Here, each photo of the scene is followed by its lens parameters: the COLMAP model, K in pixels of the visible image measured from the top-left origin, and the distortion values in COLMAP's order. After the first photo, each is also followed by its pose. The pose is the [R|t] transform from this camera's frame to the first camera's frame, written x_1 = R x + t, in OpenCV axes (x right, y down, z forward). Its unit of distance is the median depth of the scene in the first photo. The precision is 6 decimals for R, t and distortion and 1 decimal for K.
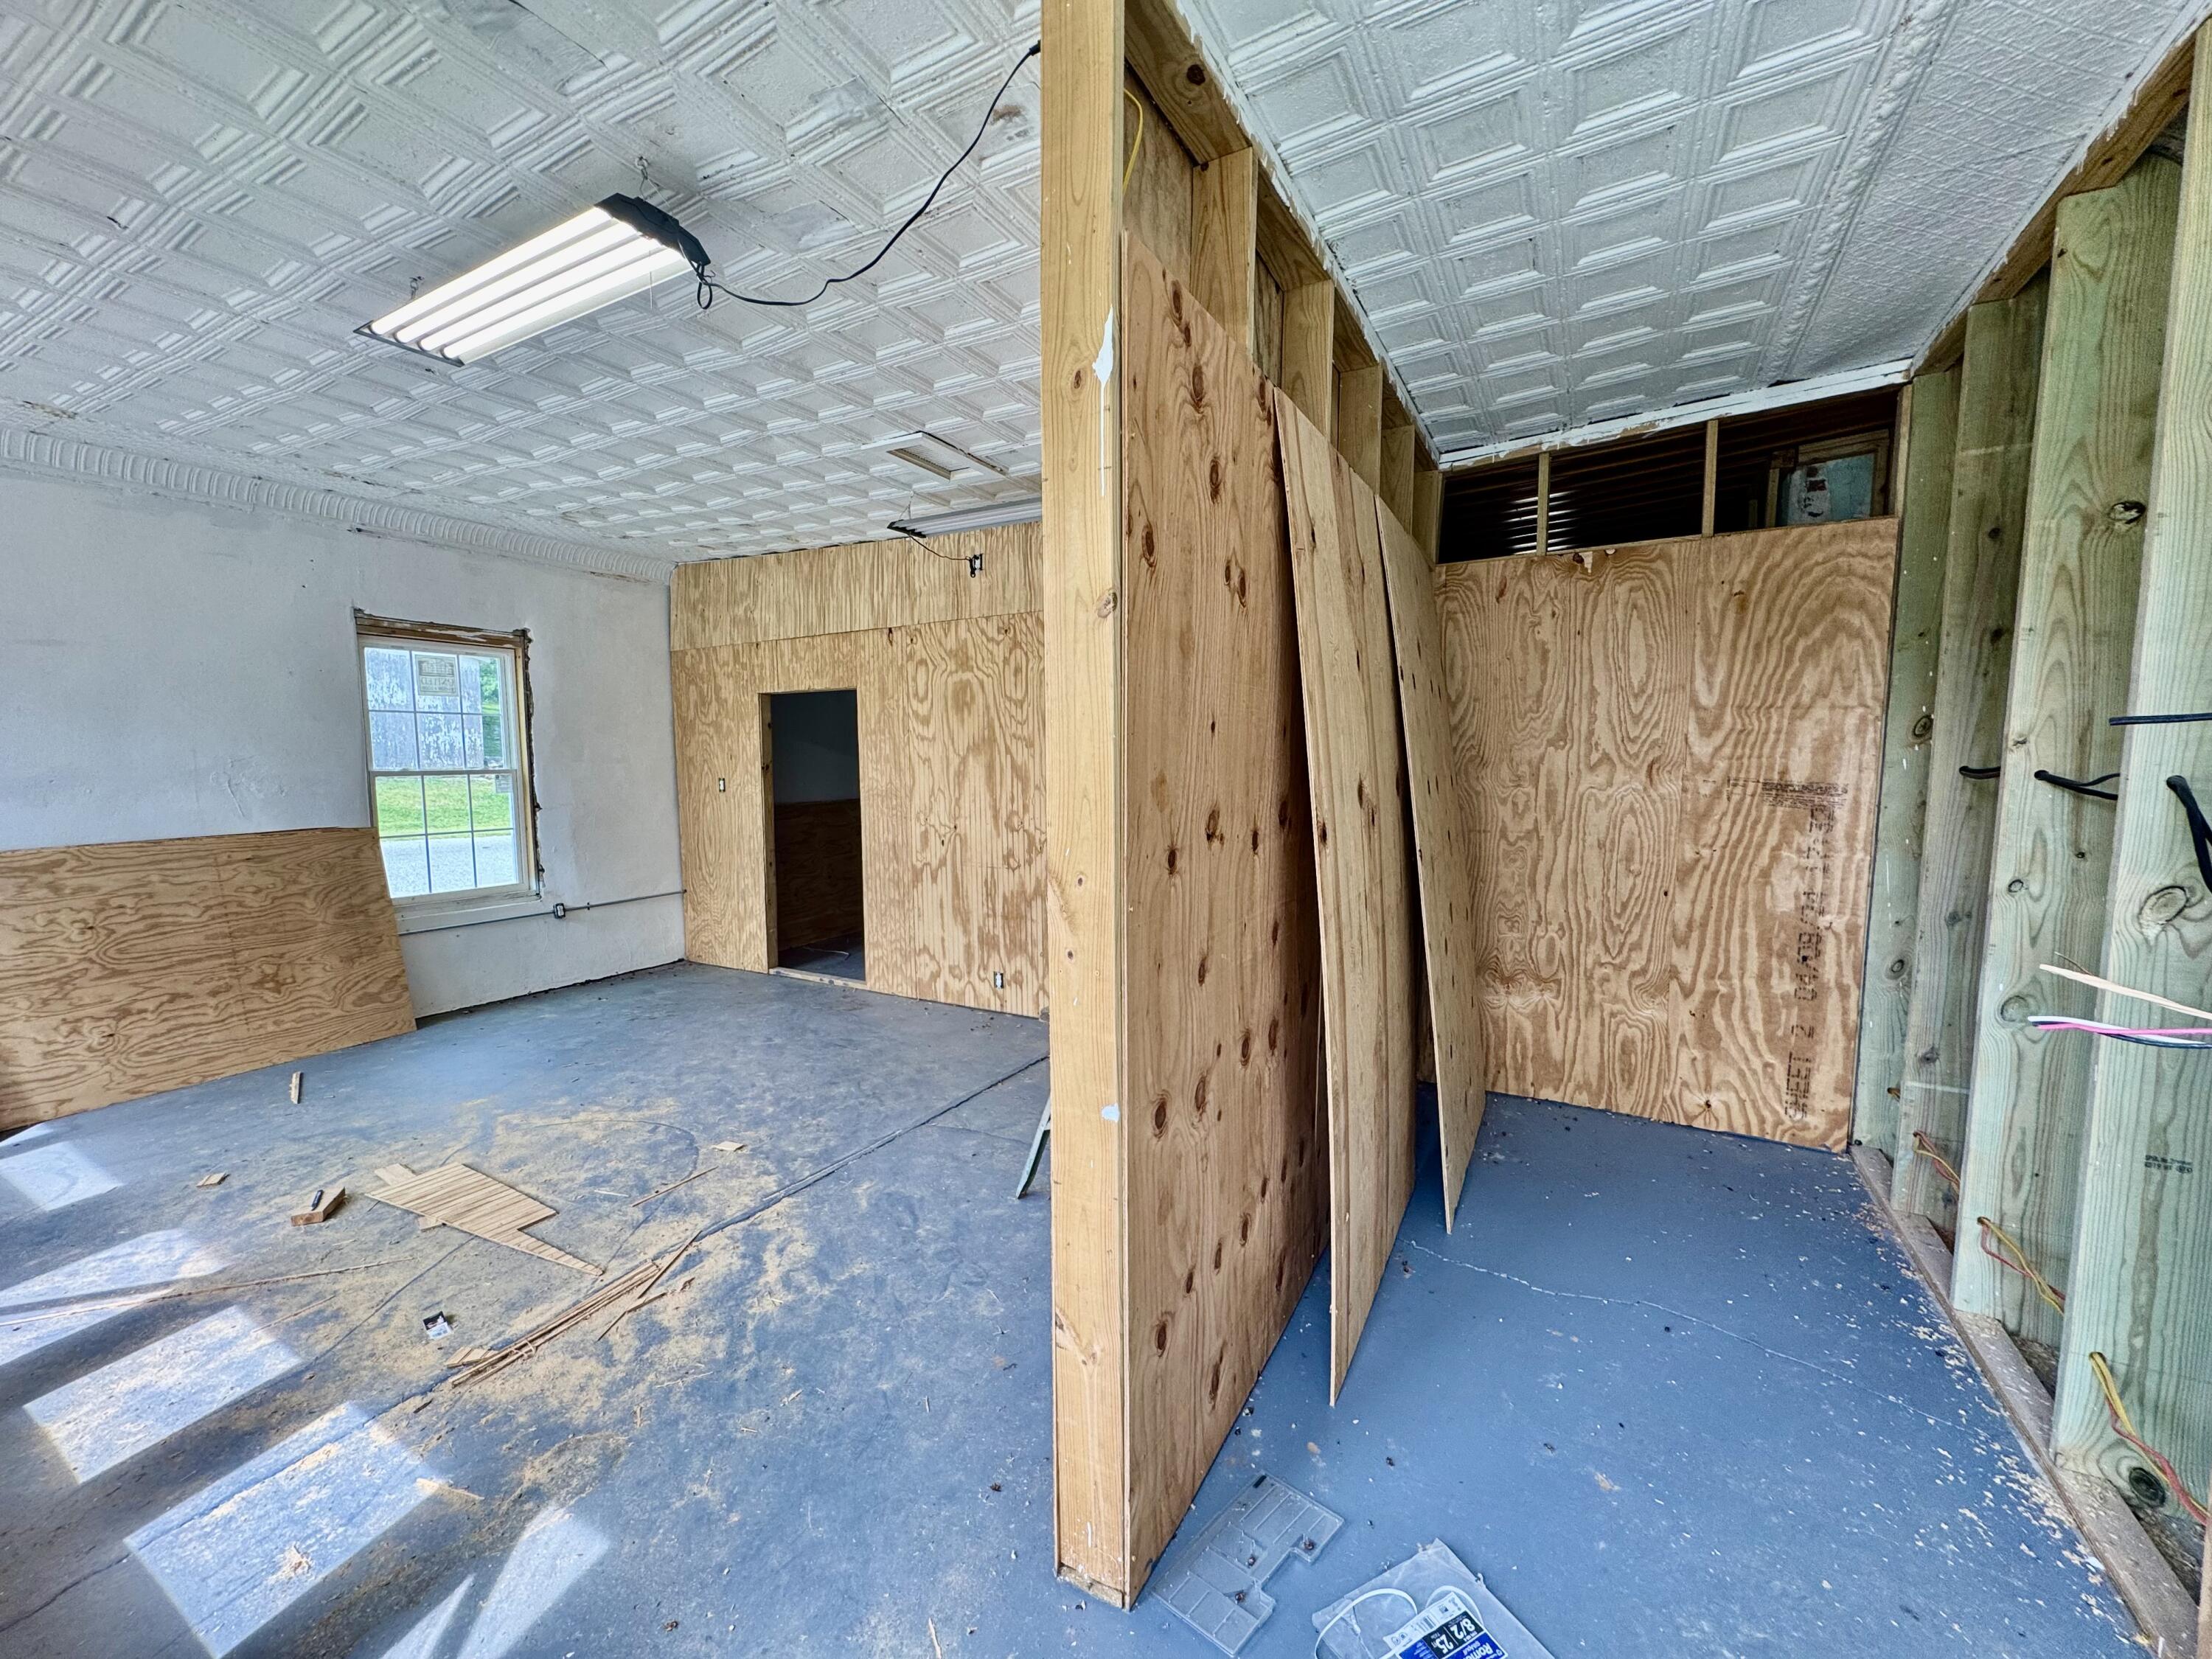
lens RADIAL K [[869.2, 0, 1094.2], [0, 869.2, 830.0], [0, 0, 1]] dist [-0.003642, 0.000181]
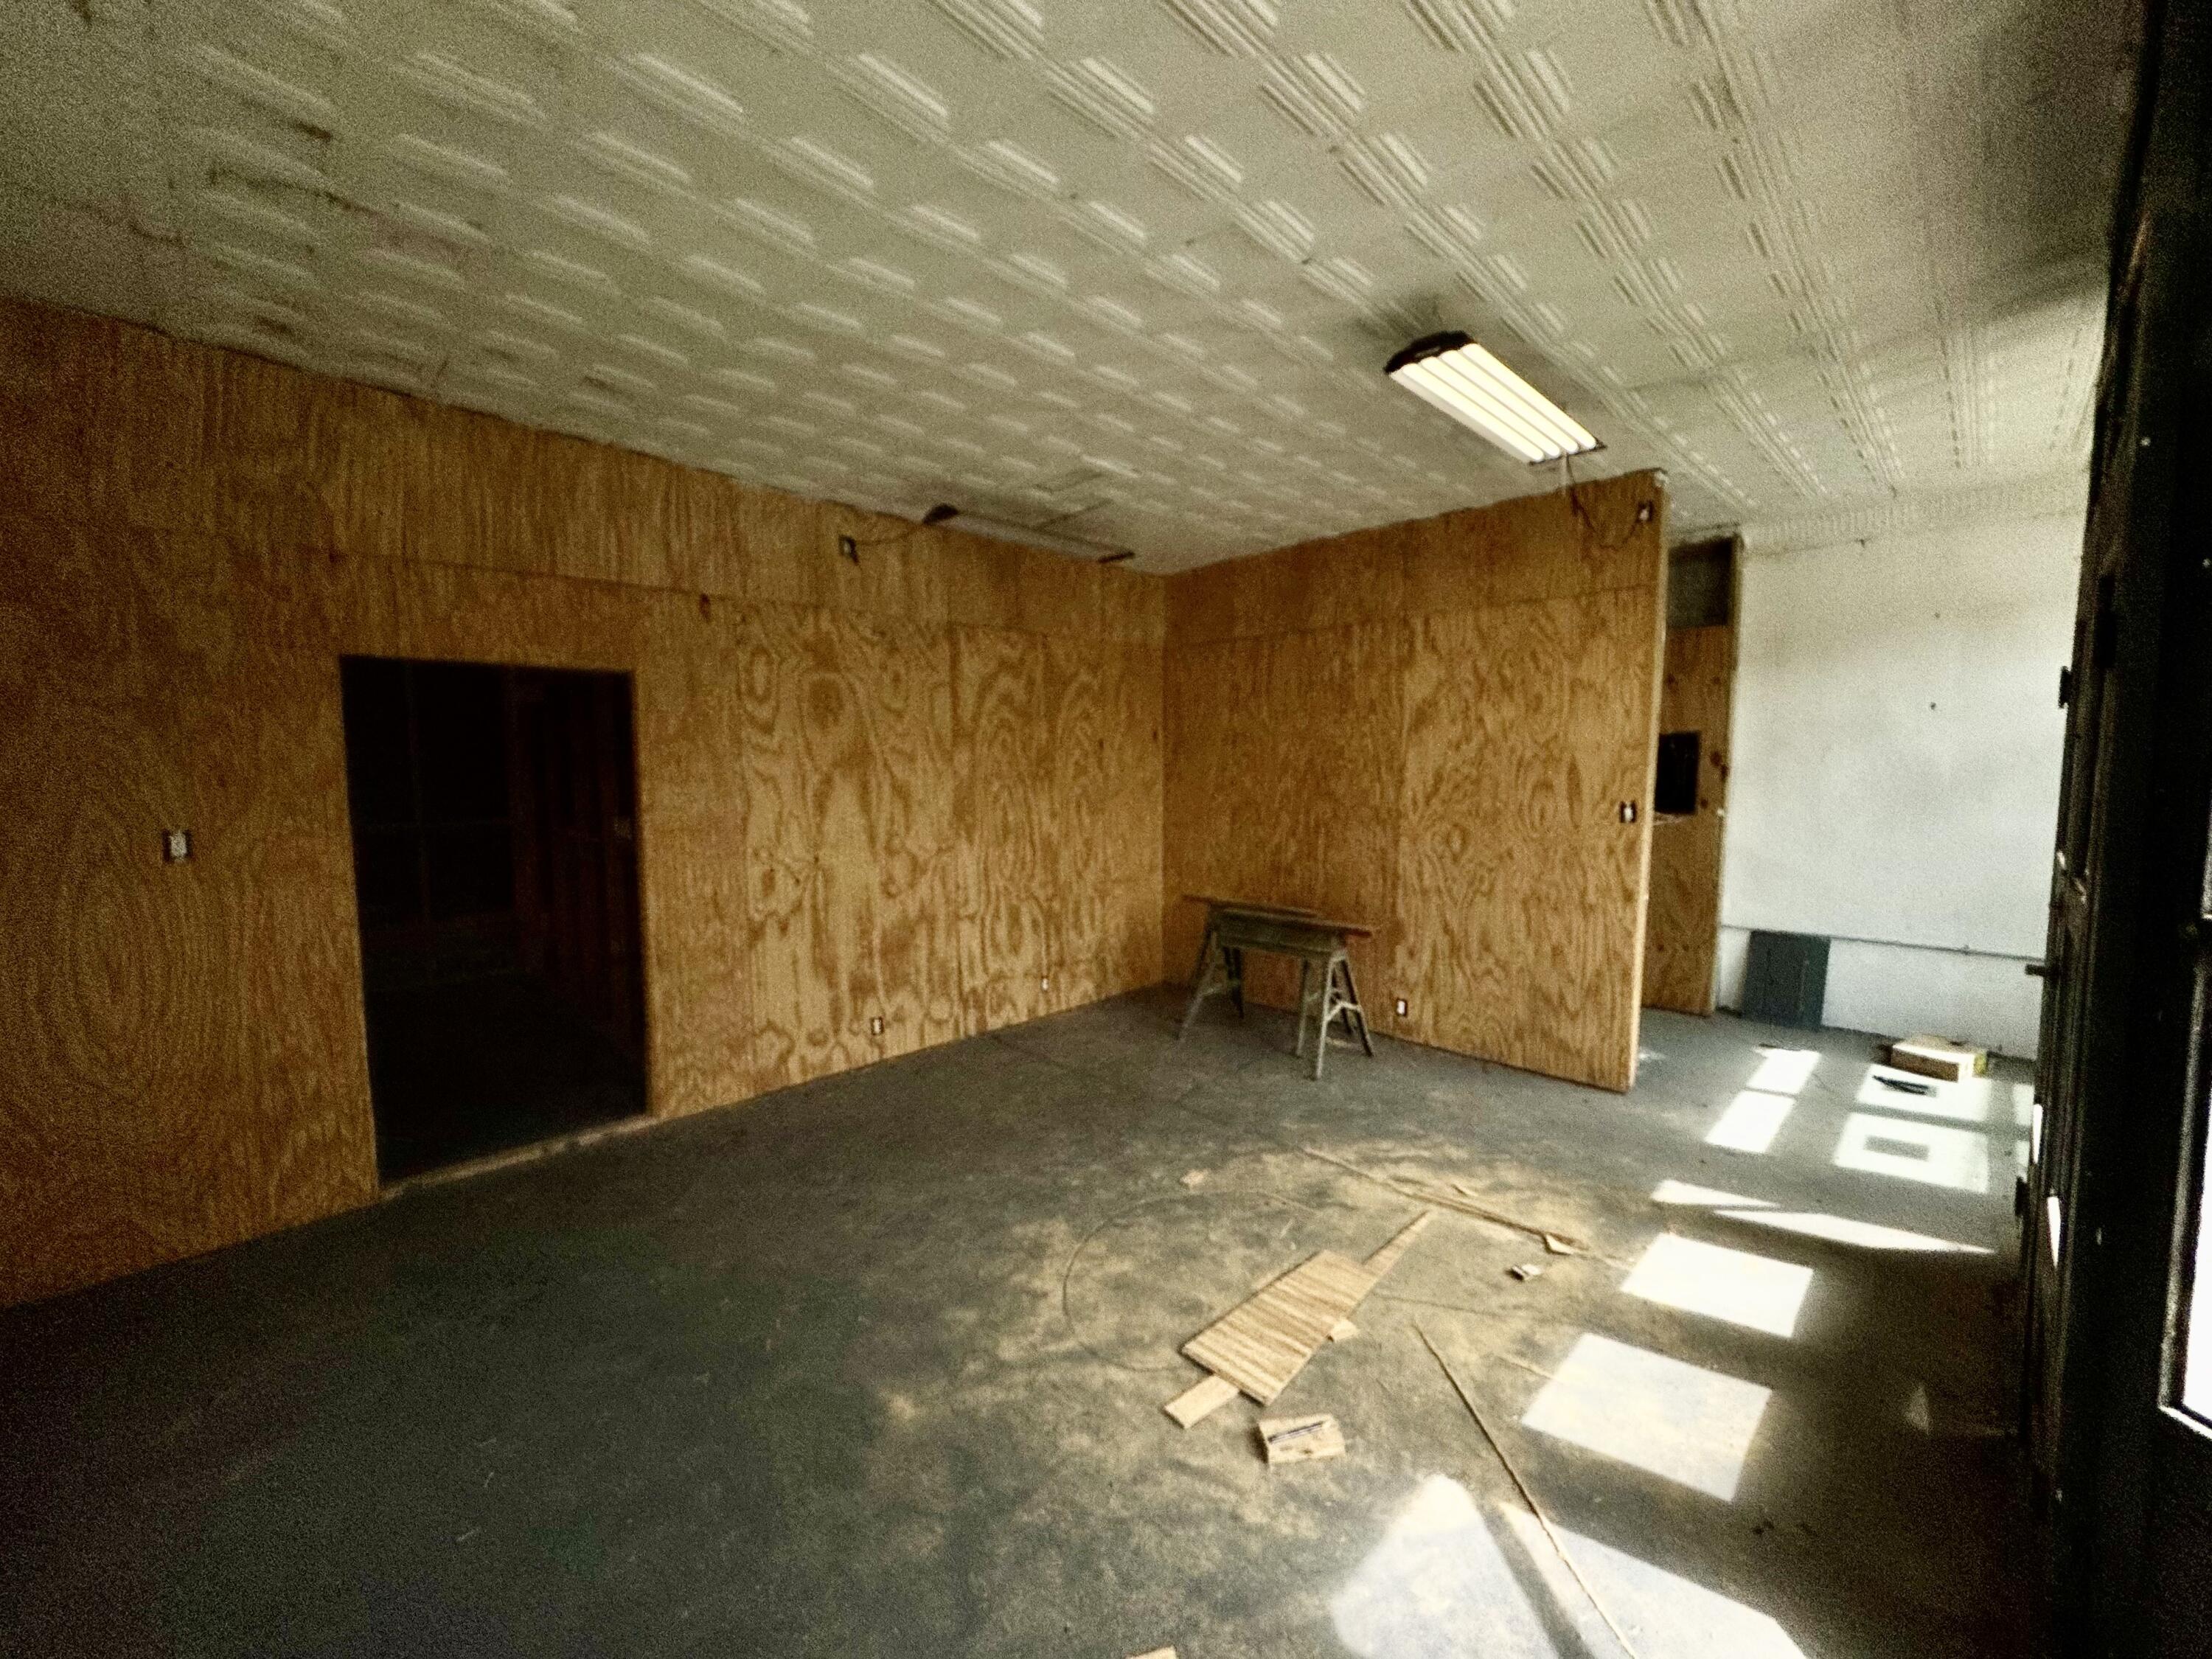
lens RADIAL K [[869.2, 0, 1105.1], [0, 869.2, 832.5], [0, 0, 1]] dist [-0.003642, 0.000181]
pose [[0.288738, -0.080837, 0.953989, -0.879226], [0.087485, 0.994488, 0.057790, -0.053974], [-0.953403, 0.066773, 0.294219, 0.515202]]
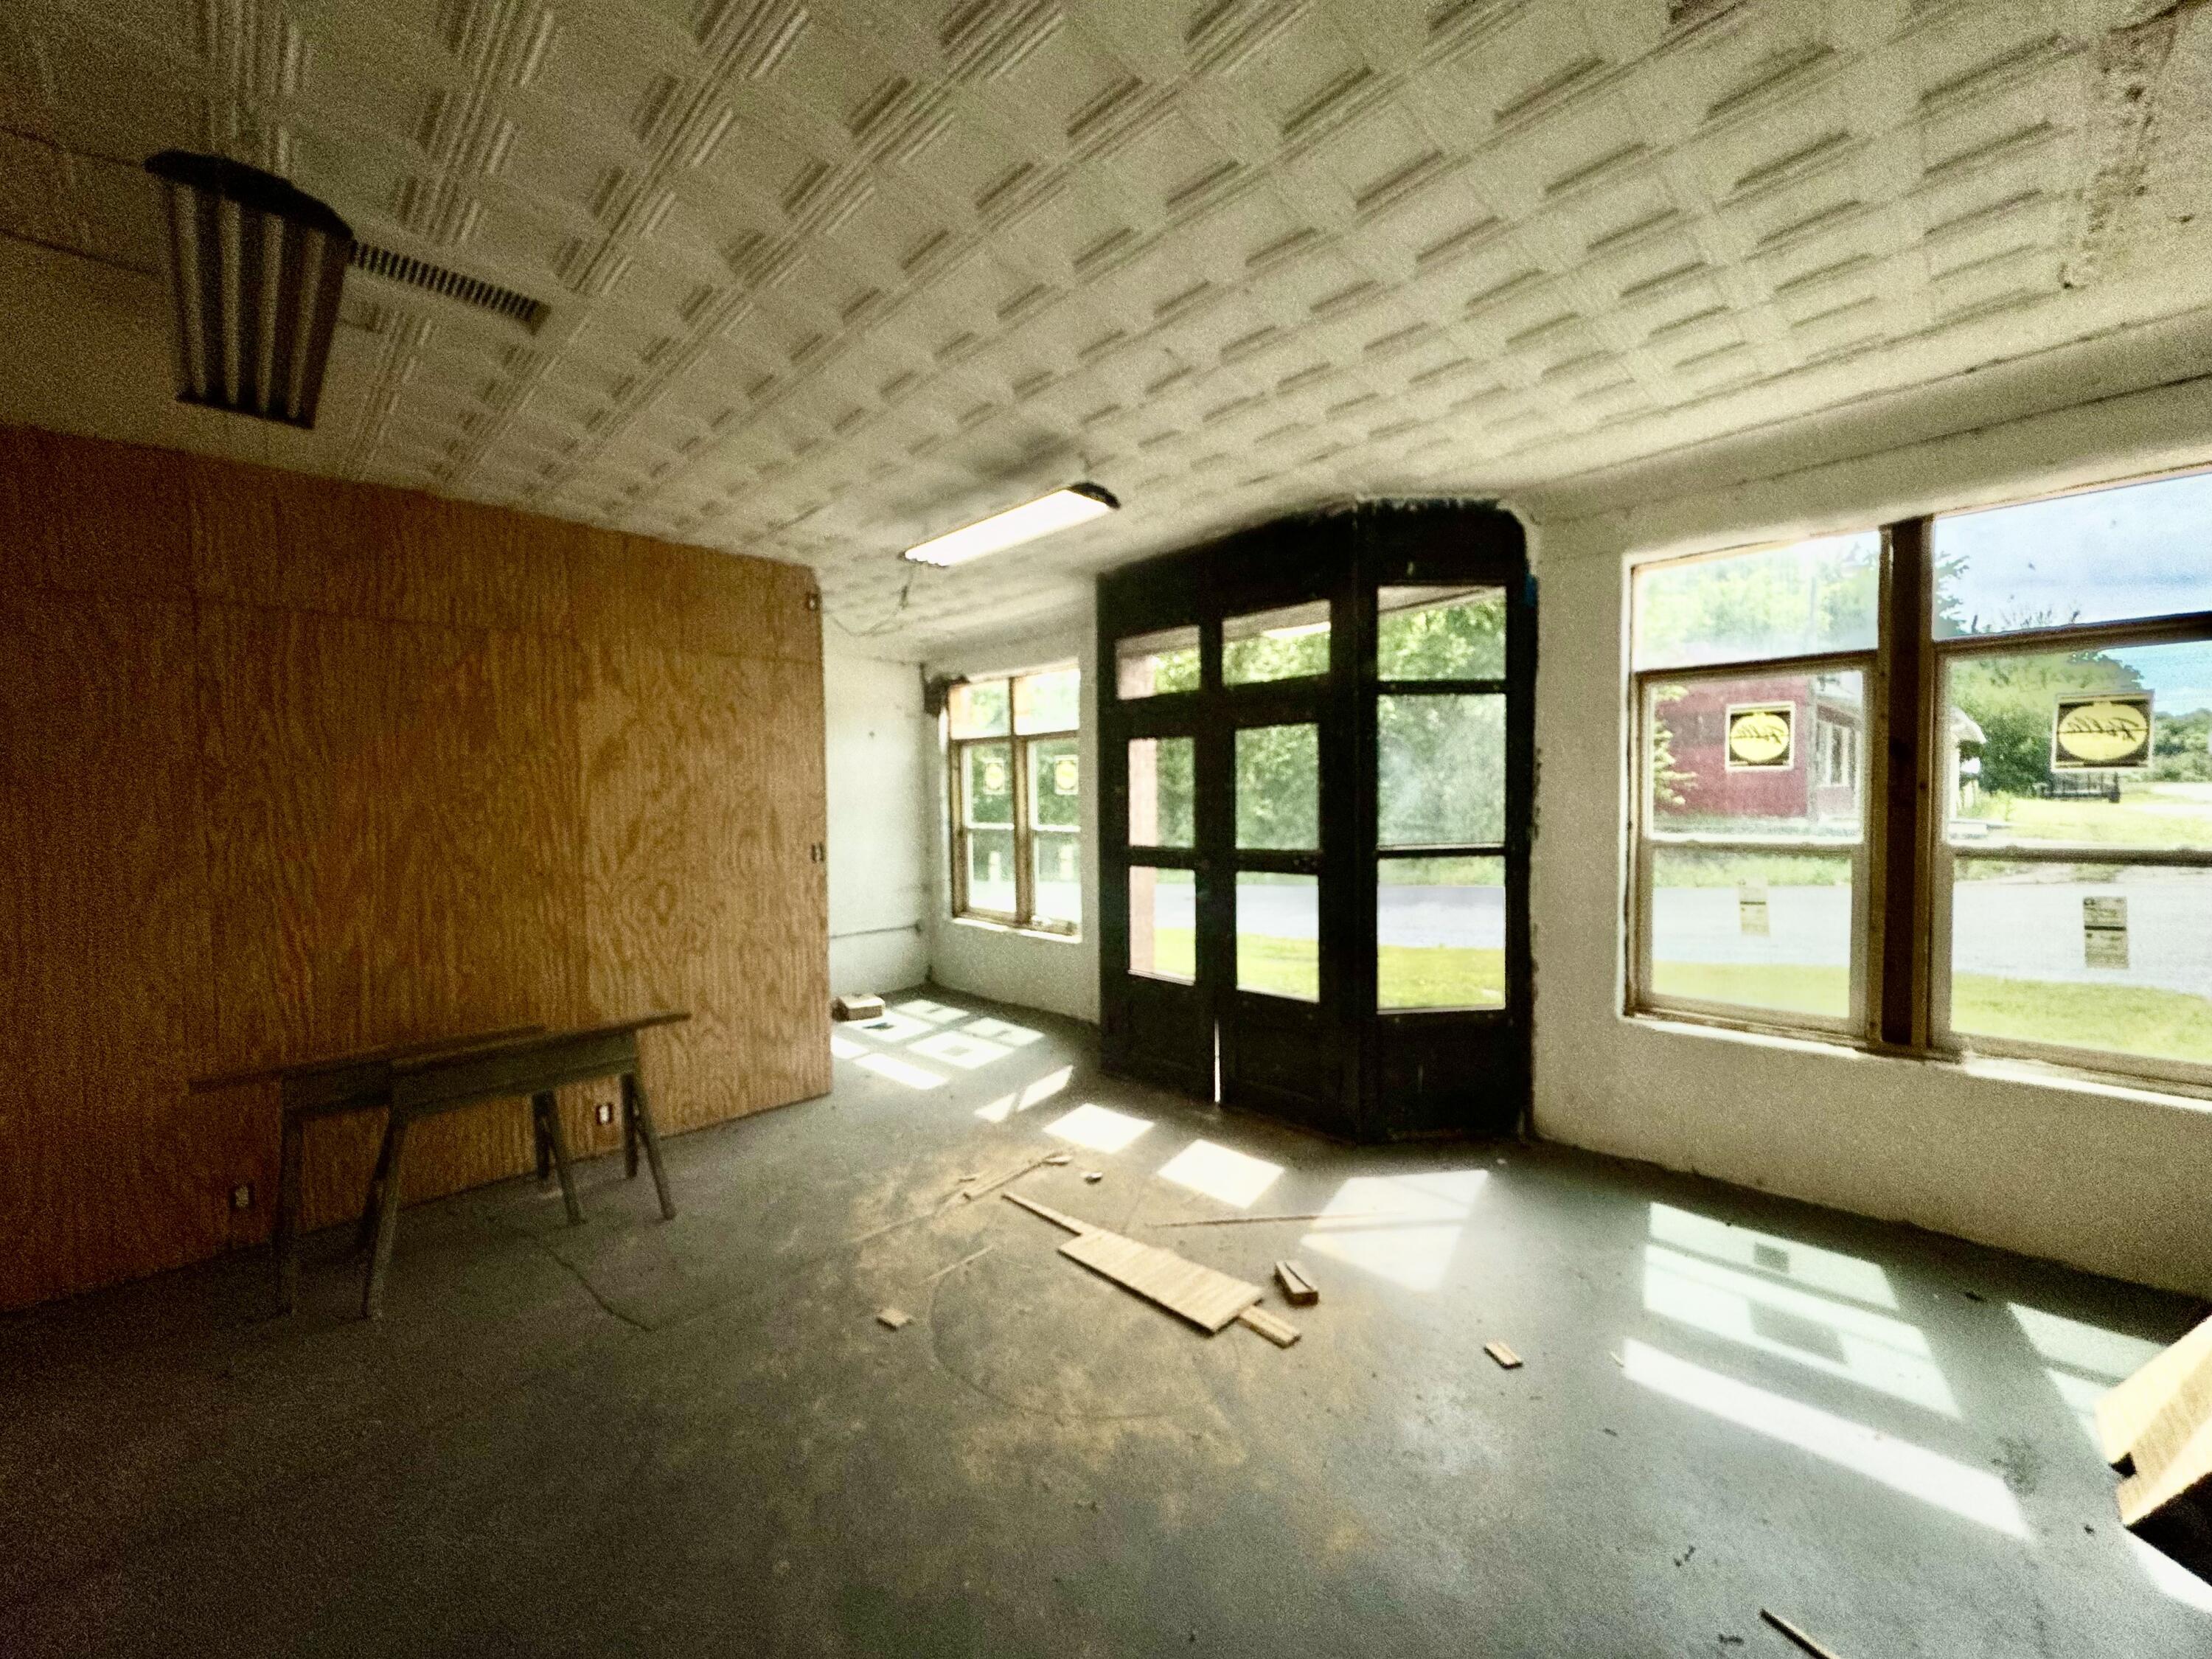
lens RADIAL K [[869.2, 0, 1102.3], [0, 869.2, 831.3], [0, 0, 1]] dist [-0.003642, 0.000181]
pose [[-0.964682, 0.005628, 0.263357, -0.532966], [0.037993, 0.992291, 0.117961, -0.103906], [-0.260663, 0.123800, -0.957459, 1.083904]]
